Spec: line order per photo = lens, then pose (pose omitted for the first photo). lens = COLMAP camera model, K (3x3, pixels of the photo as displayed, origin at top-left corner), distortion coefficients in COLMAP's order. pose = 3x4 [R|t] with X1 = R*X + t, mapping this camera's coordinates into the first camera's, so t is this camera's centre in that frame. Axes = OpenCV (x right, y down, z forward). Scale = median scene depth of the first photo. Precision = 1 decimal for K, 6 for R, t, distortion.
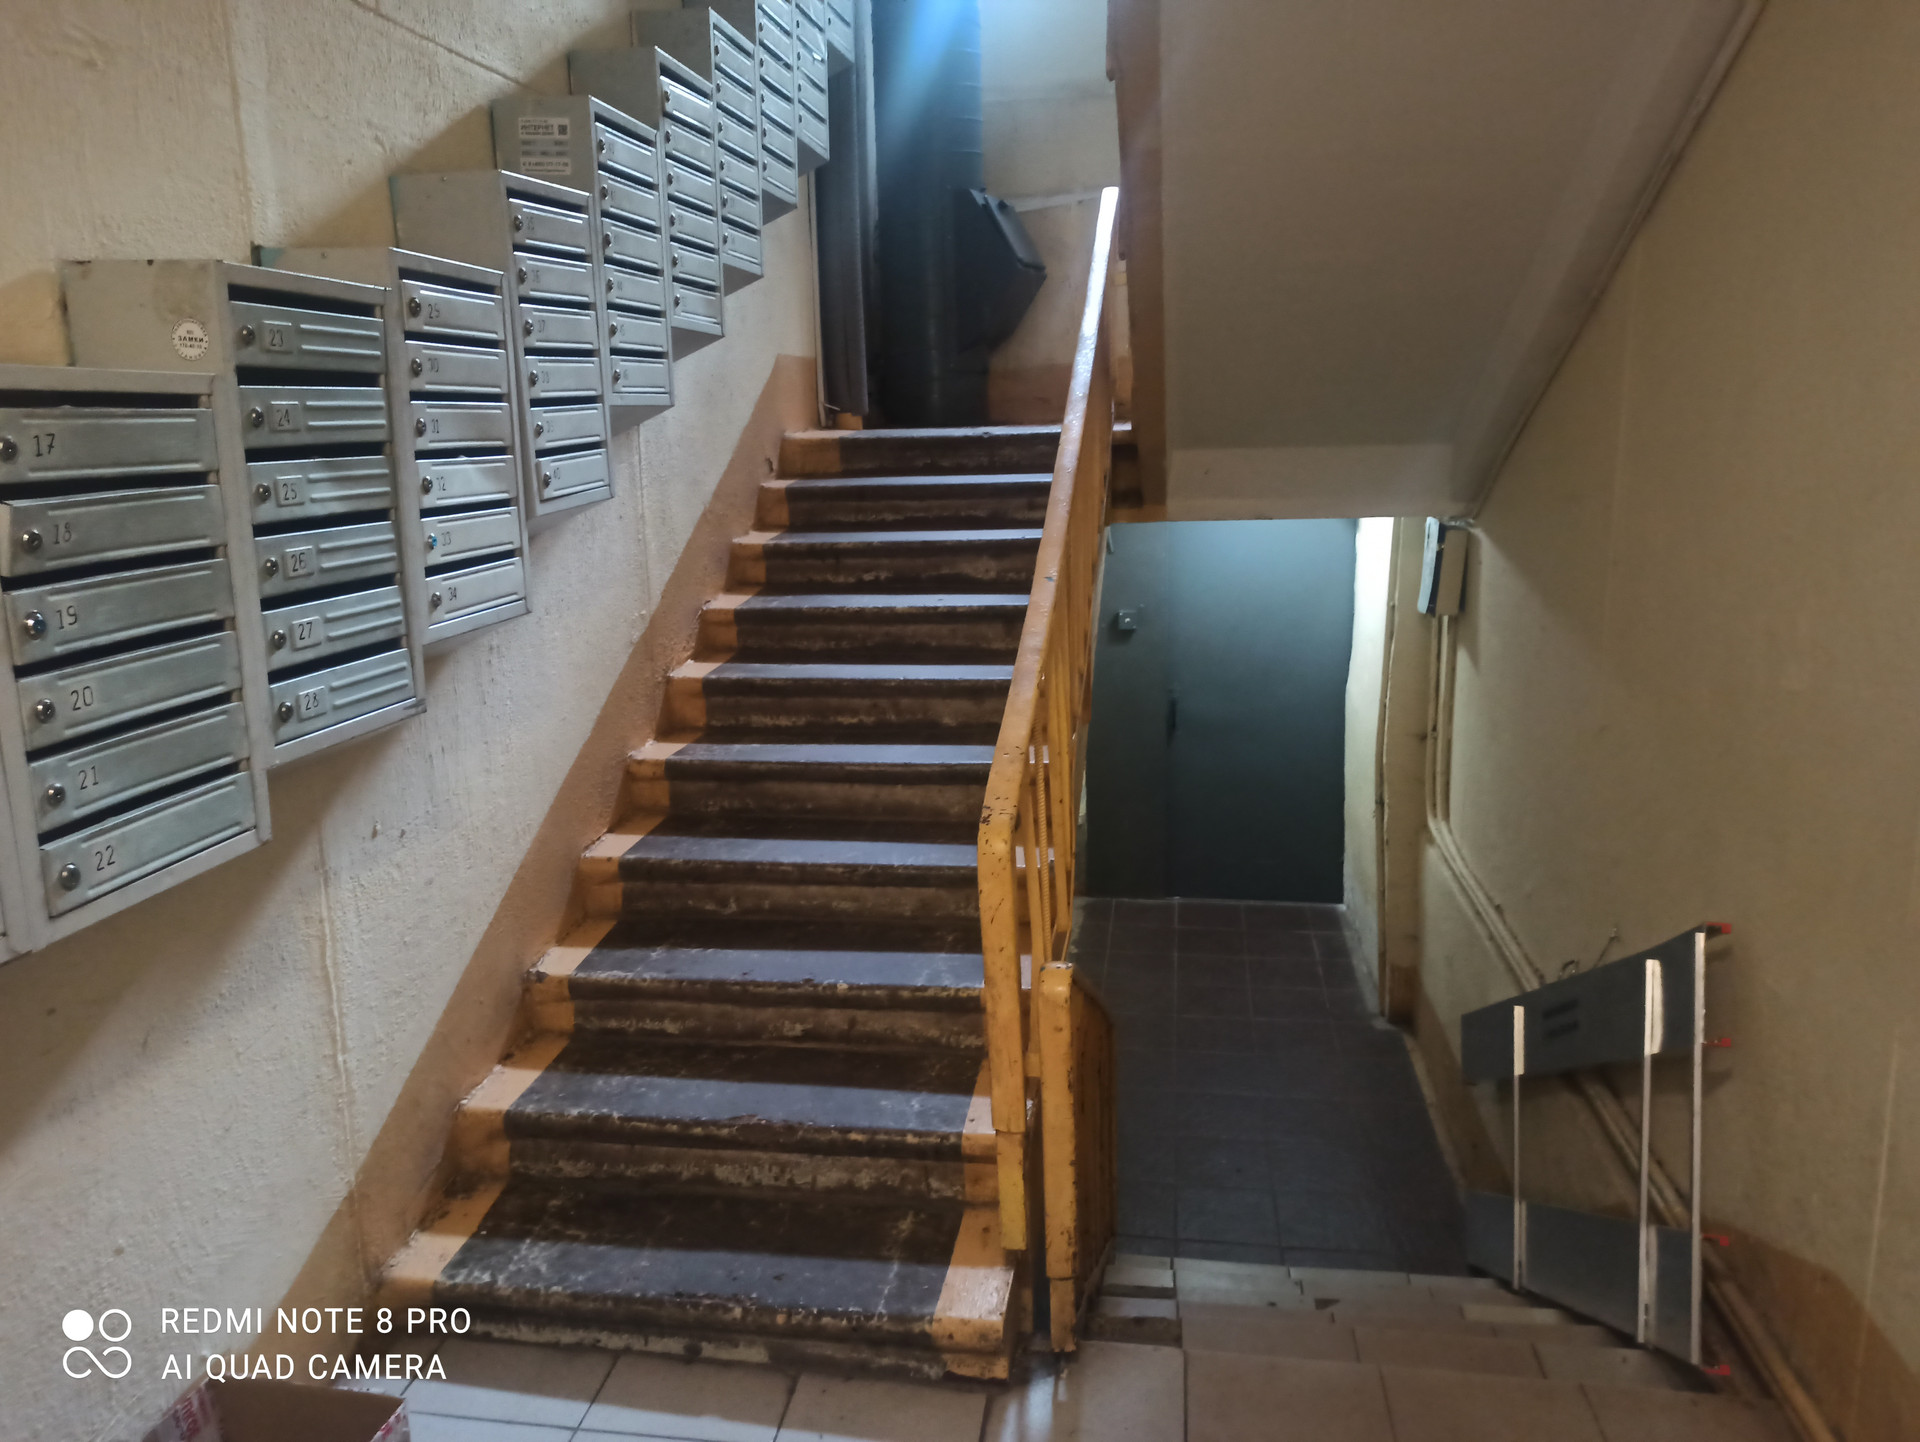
lens RADIAL K [[1408.3, 0, 960.0], [0, 1408.3, 721.0], [0, 0, 1]] dist [0.079231, -0.080935]
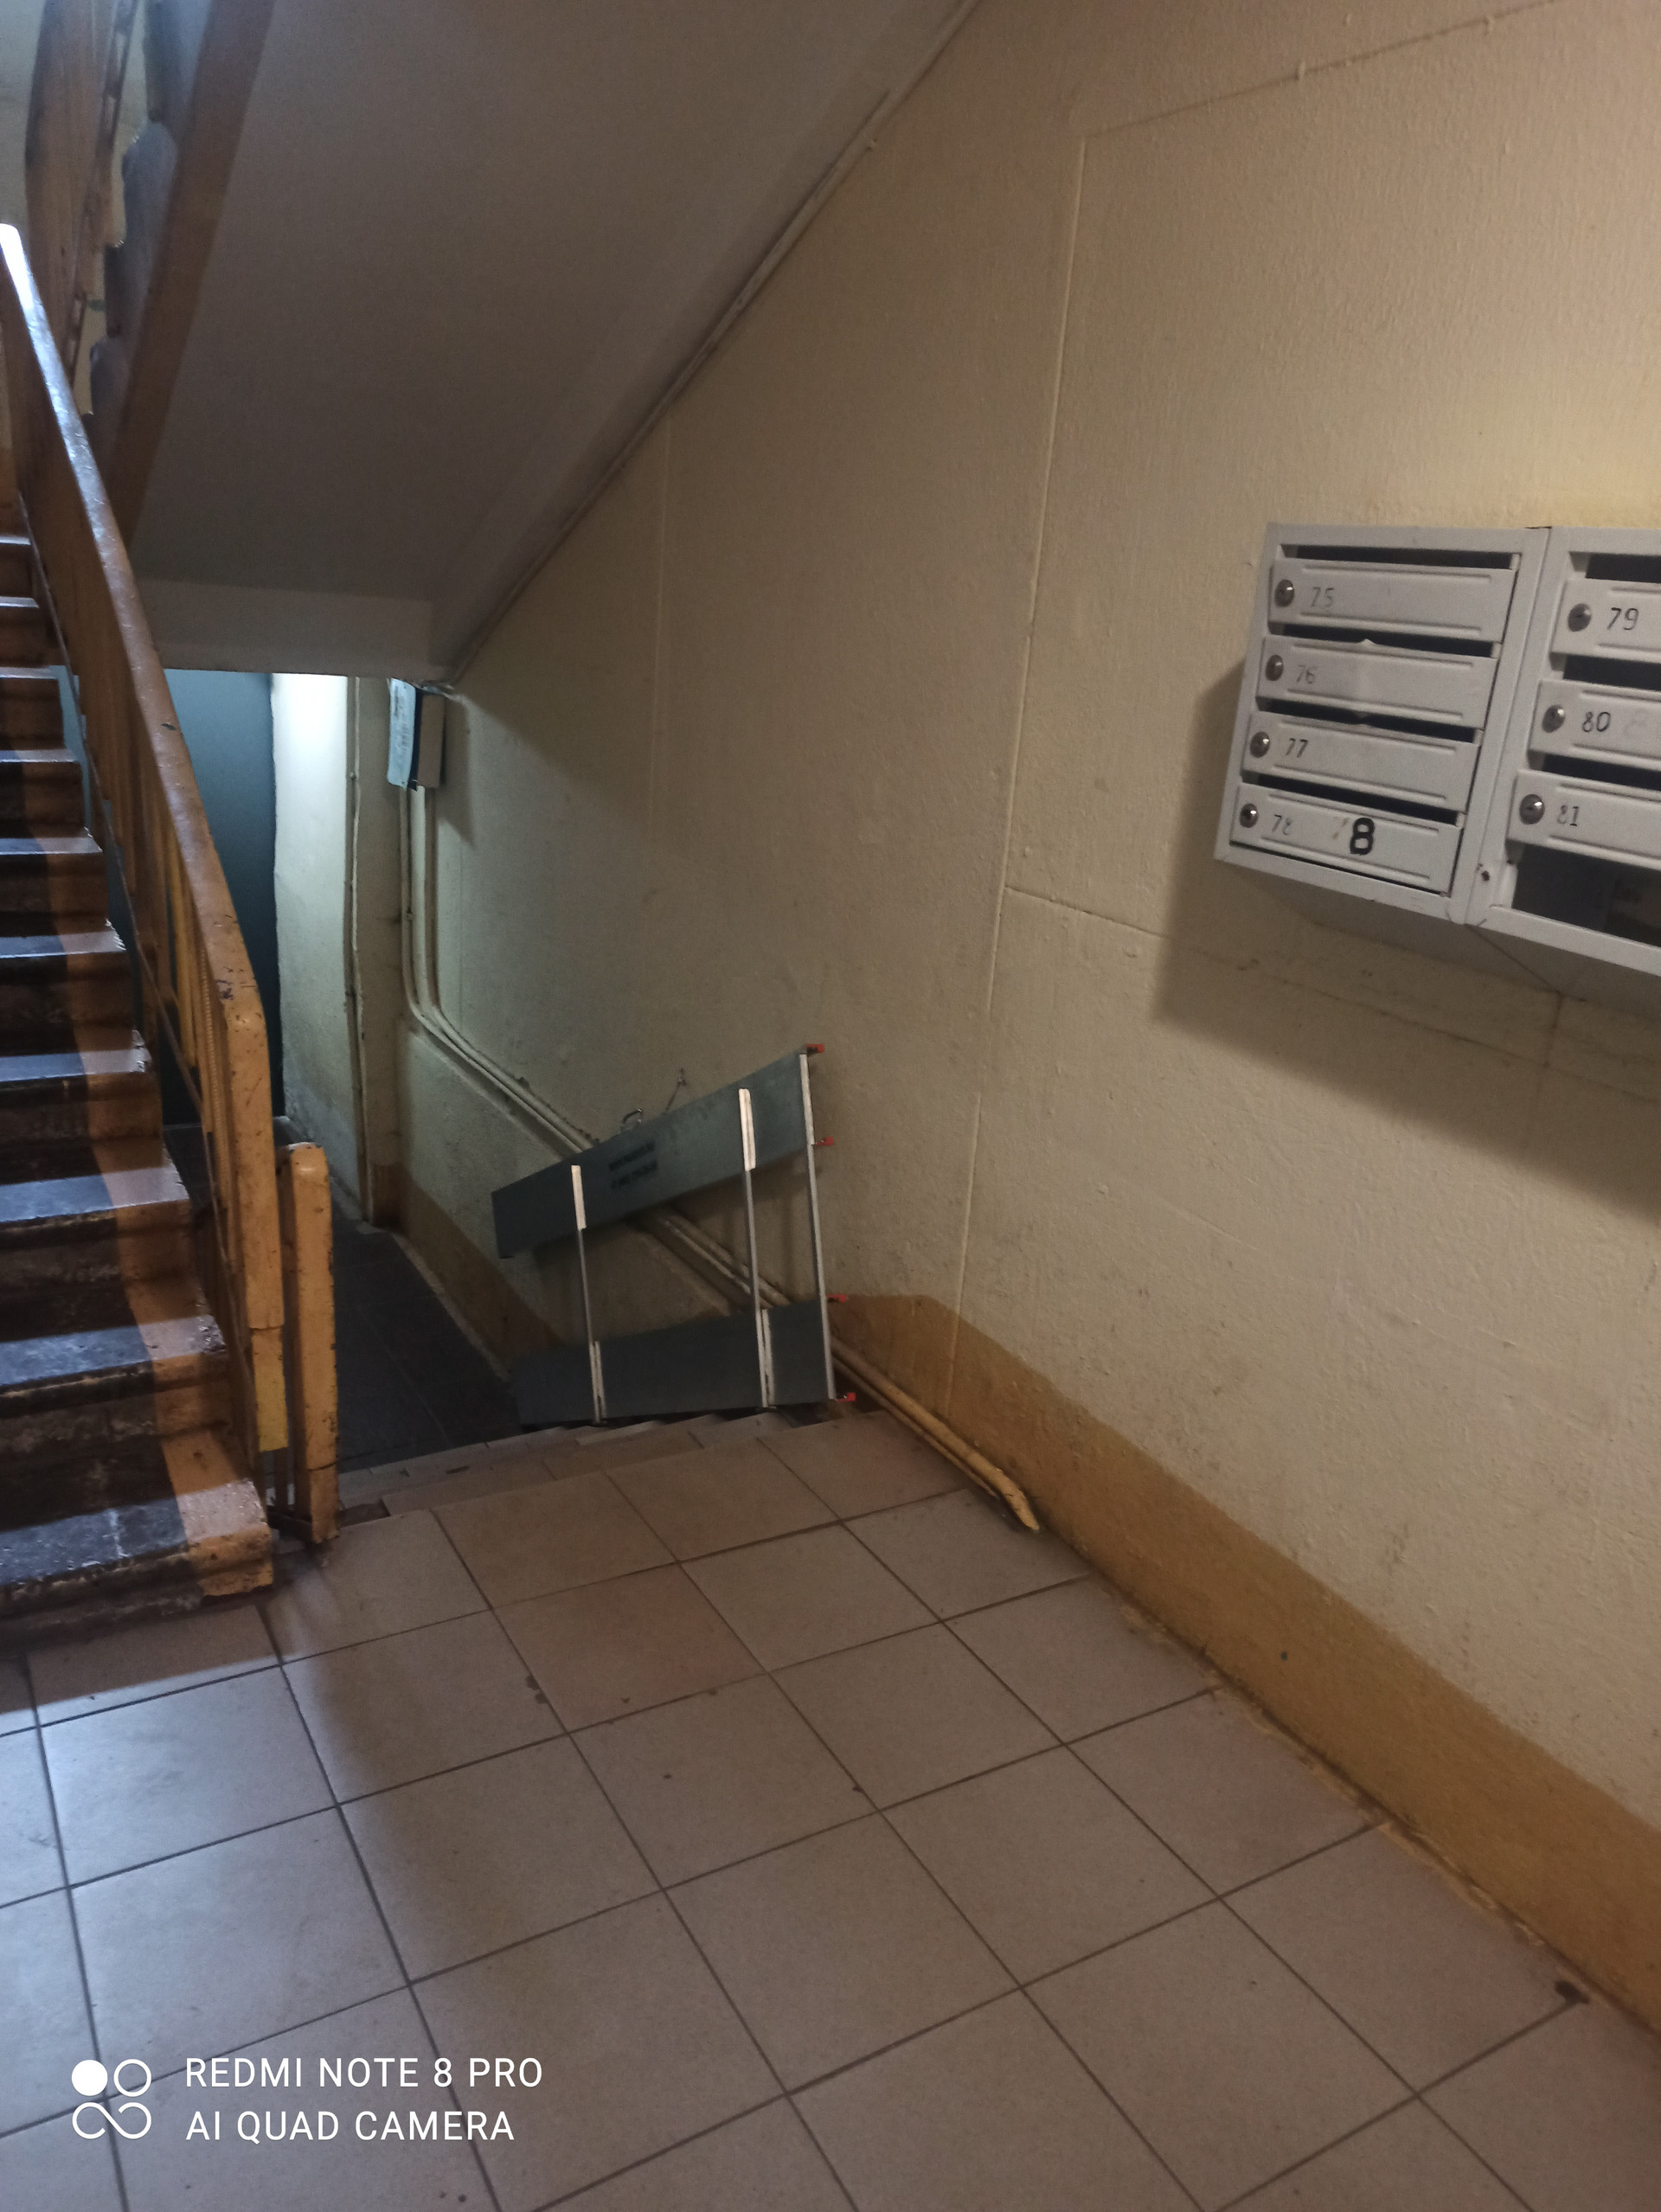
lens RADIAL K [[1622.6, 0, 830.5], [0, 1622.6, 1106.0], [0, 0, 1]] dist [0.079231, -0.080935]
pose [[0.771282, -0.112555, 0.626463, -0.294380], [0.043243, 0.991232, 0.124853, 0.022161], [-0.635023, -0.069206, 0.769387, -0.050477]]
